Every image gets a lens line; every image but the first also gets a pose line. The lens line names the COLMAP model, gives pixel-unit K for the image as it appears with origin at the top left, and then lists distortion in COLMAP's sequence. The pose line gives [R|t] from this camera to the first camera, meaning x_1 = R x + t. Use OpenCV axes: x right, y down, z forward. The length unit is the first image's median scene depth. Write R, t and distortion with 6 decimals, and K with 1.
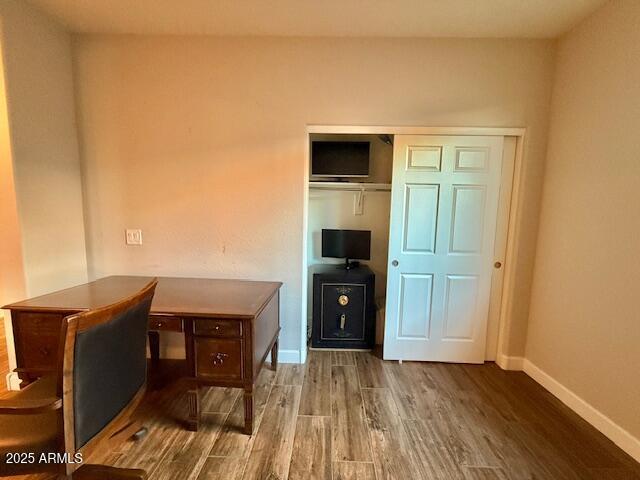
lens RADIAL K [[250.3, 0, 320.0], [0, 250.3, 240.0], [0, 0, 1]] dist [-0.000788, -0.000081]
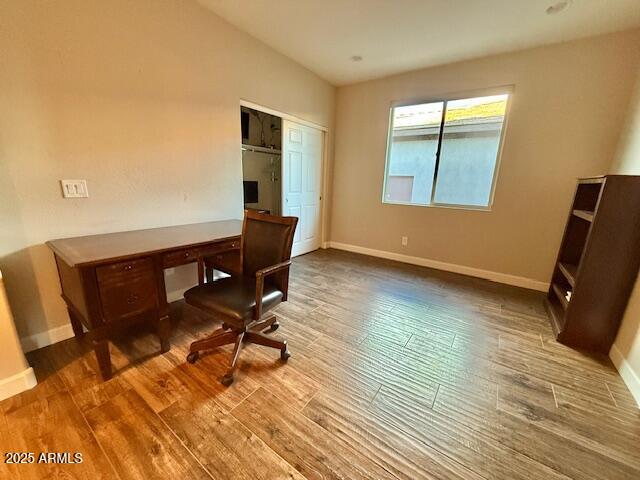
lens RADIAL K [[257.6, 0, 320.0], [0, 257.6, 240.0], [0, 0, 1]] dist [-0.003877, -0.000486]
pose [[0.557965, -0.188612, 0.808146, -1.007787], [0.060011, 0.980450, 0.187393, 0.043024], [-0.827692, -0.056061, 0.558376, -0.148793]]
